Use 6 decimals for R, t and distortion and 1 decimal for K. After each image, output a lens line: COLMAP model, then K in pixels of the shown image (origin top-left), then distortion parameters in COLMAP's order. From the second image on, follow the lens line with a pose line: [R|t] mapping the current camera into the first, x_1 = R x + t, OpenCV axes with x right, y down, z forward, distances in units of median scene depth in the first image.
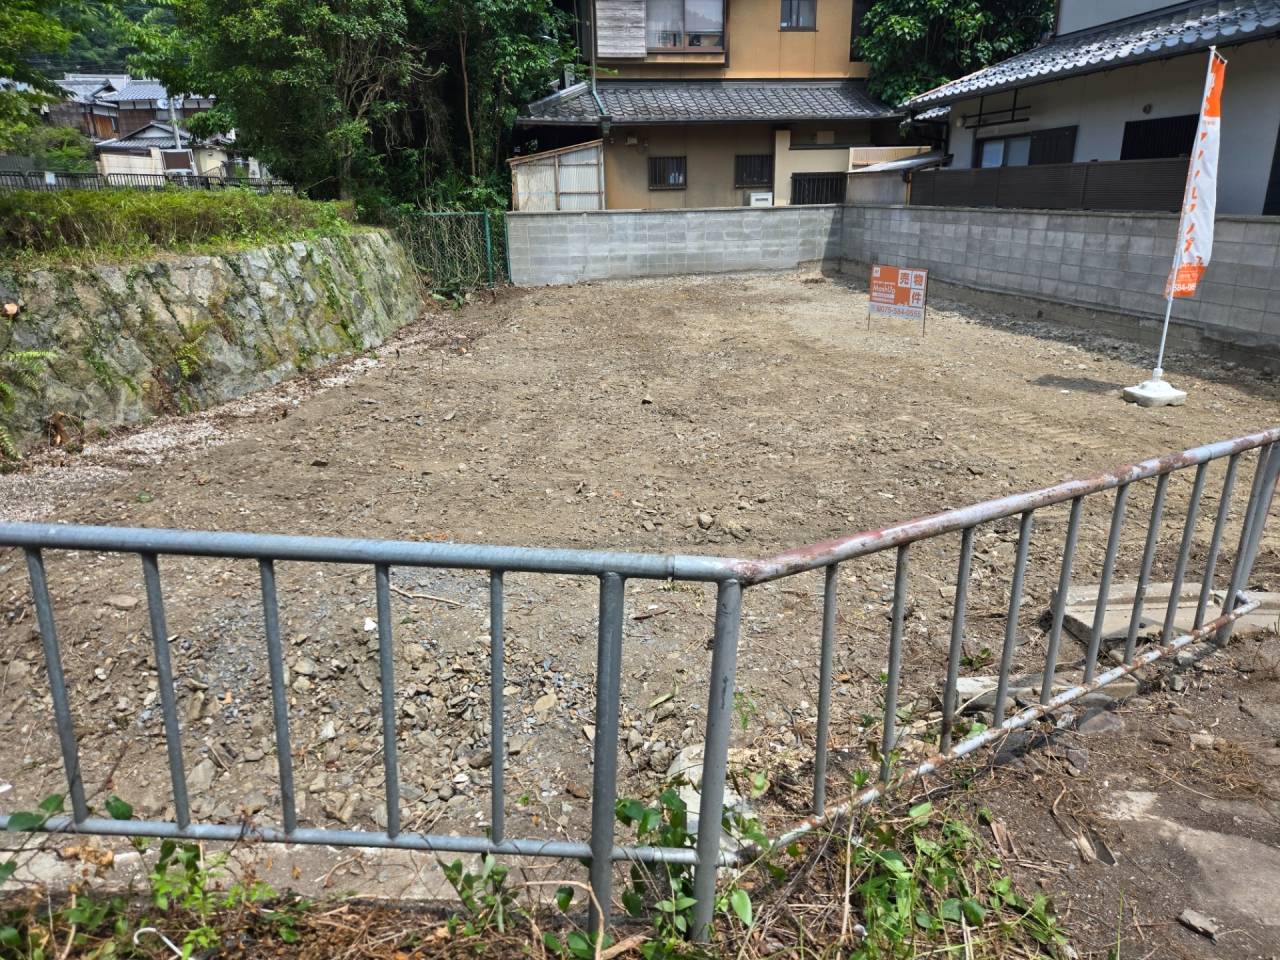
lens RADIAL K [[879.0, 0, 640.0], [0, 879.0, 480.0], [0, 0, 1]] dist [0.062976, -0.068787]
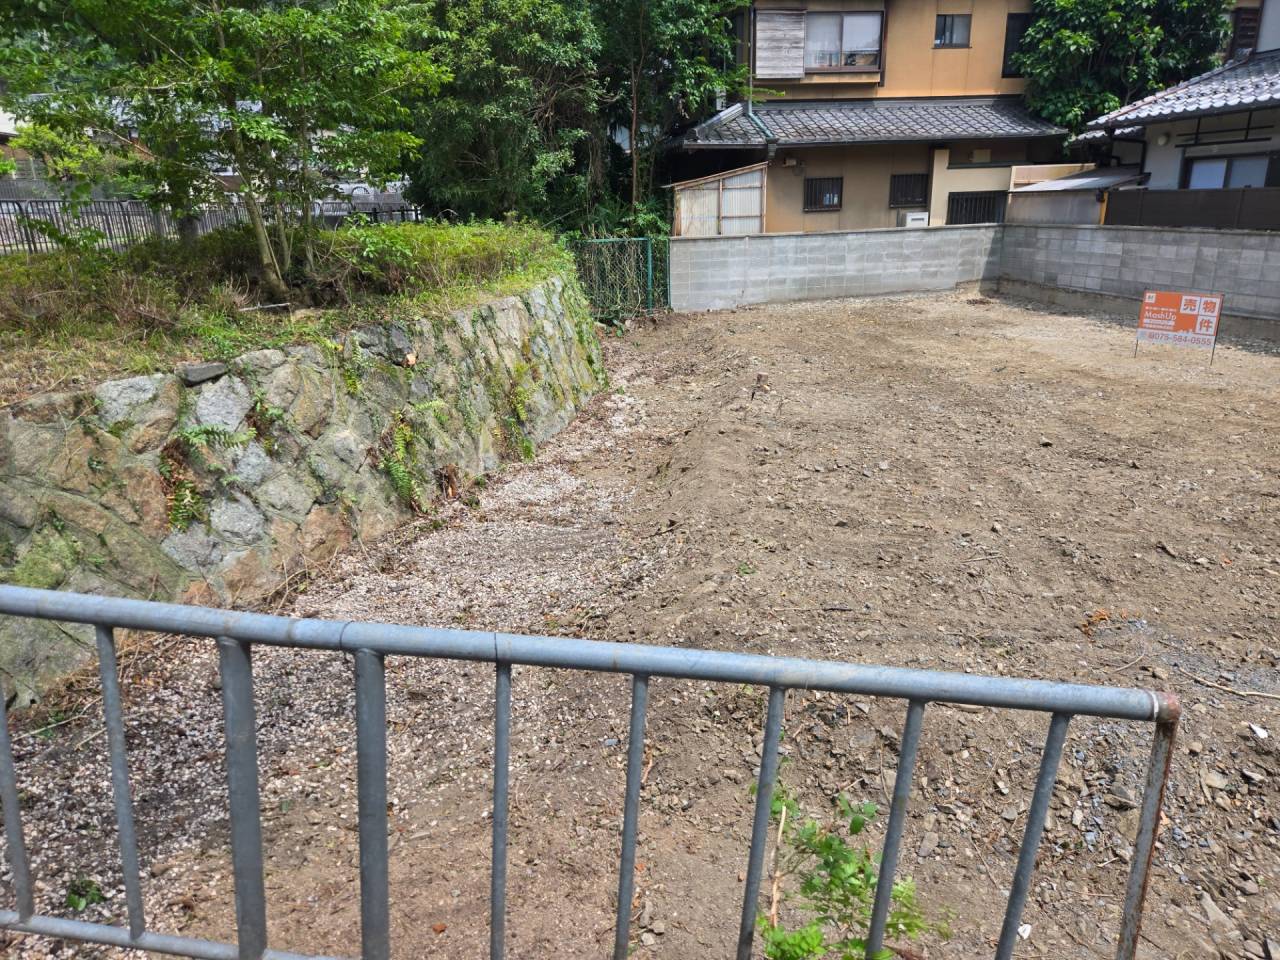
lens RADIAL K [[875.5, 0, 614.8], [0, 875.5, 496.0], [0, 0, 1]] dist [0.045616, -0.047228]
pose [[0.999883, -0.010111, -0.011447, -0.202834], [0.010156, 0.999941, 0.003870, -0.018688], [0.011407, -0.003986, 0.999927, 0.017345]]
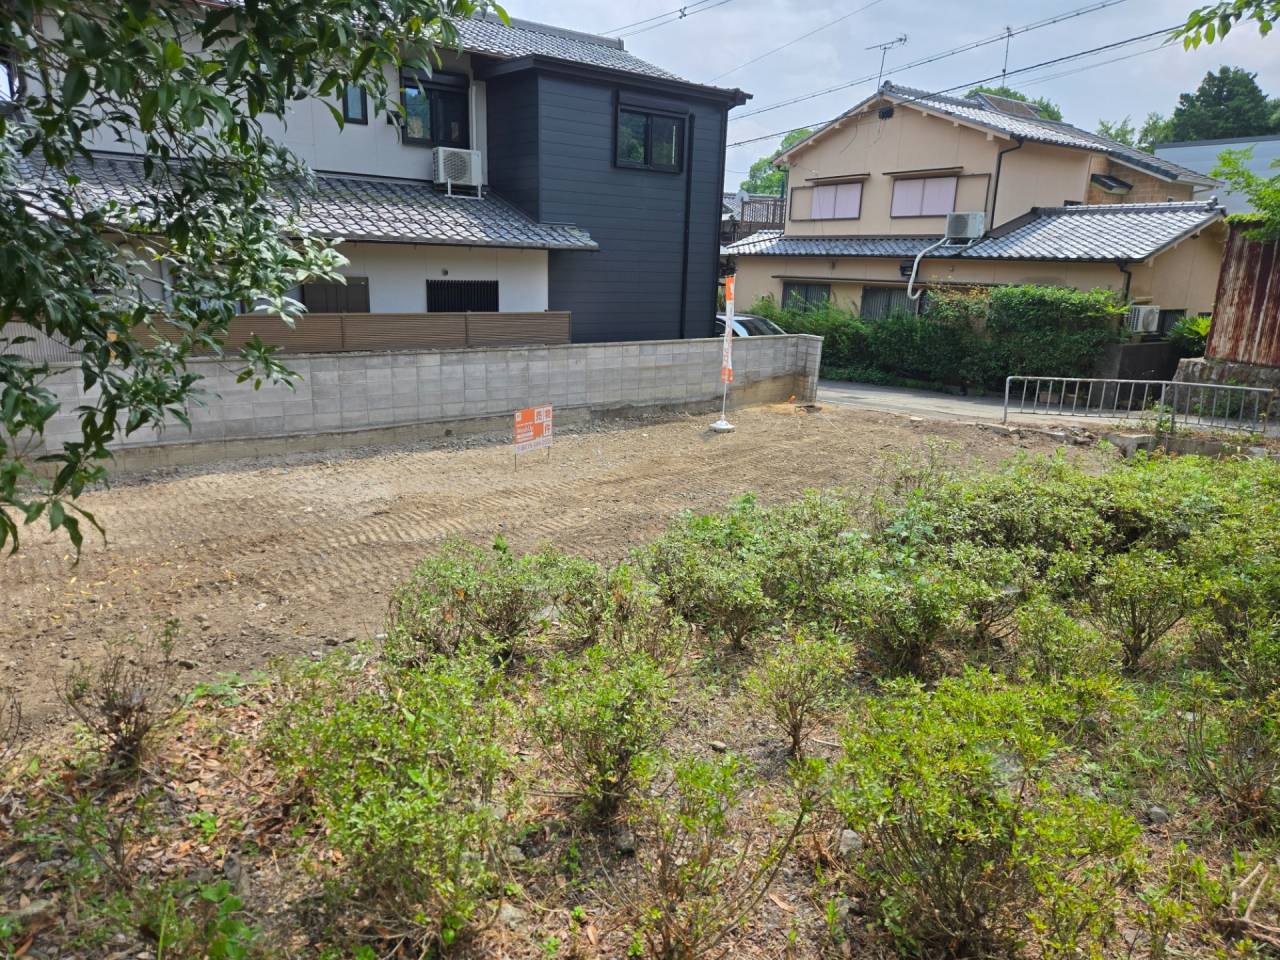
lens RADIAL K [[873.4, 0, 635.6], [0, 873.4, 478.7], [0, 0, 1]] dist [0.067438, -0.056383]
pose [[-0.493348, -0.209183, 0.844304, -0.474737], [0.247984, 0.896545, 0.367030, -0.344549], [-0.833734, 0.390447, -0.390435, 0.872855]]
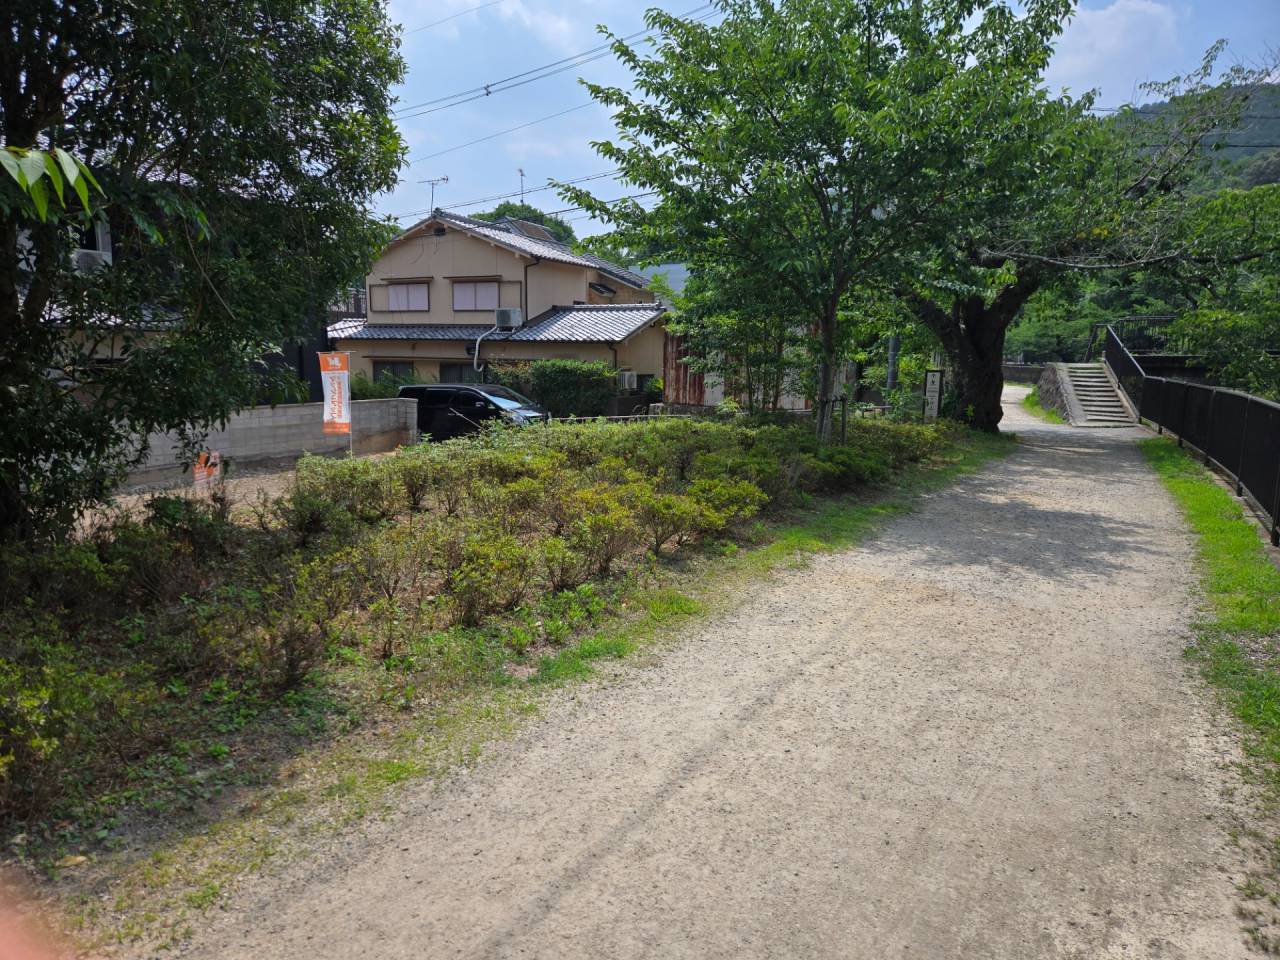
lens RADIAL K [[917.6, 0, 634.4], [0, 917.6, 496.6], [0, 0, 1]] dist [0.111381, -0.066782]
pose [[-0.835433, -0.075434, 0.544391, -0.744275], [0.171921, 0.904955, 0.389229, -0.422175], [-0.522010, 0.418767, -0.743061, 1.166502]]
